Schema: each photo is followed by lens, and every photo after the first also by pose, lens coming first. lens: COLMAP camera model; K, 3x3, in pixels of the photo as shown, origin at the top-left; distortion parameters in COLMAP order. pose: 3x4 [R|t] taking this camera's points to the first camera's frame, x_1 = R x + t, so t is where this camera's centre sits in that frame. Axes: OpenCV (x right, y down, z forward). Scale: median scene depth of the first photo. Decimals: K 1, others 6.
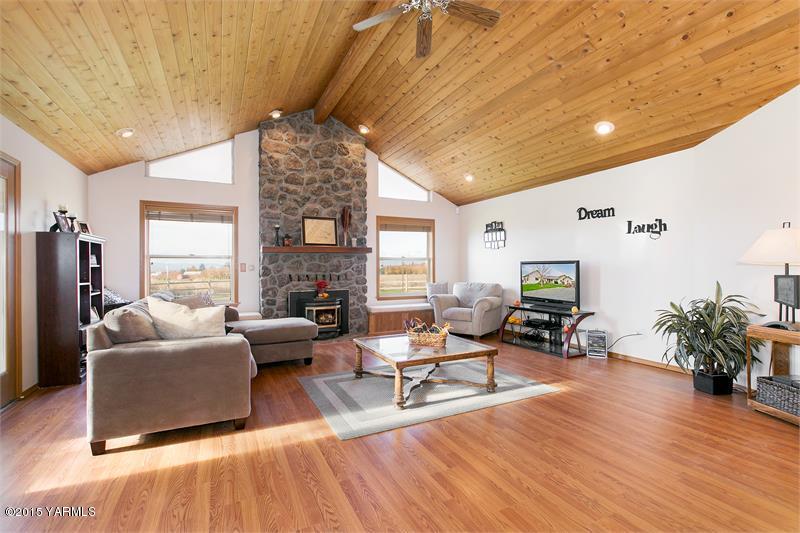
lens RADIAL K [[358.4, 0, 397.2], [0, 358.4, 267.6], [0, 0, 1]] dist [-0.001471, 0.000712]
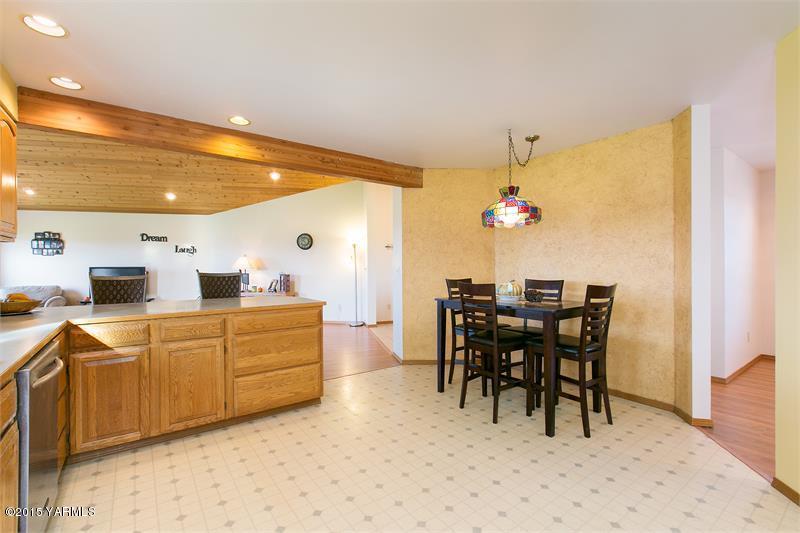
lens RADIAL K [[358.4, 0, 394.1], [0, 358.4, 263.9], [0, 0, 1]] dist [-0.001471, 0.000712]
pose [[0.227589, 0.008176, 0.973723, -0.677717], [0.006176, 0.999933, -0.009840, -0.008470], [-0.973738, 0.008253, 0.227523, -0.383710]]
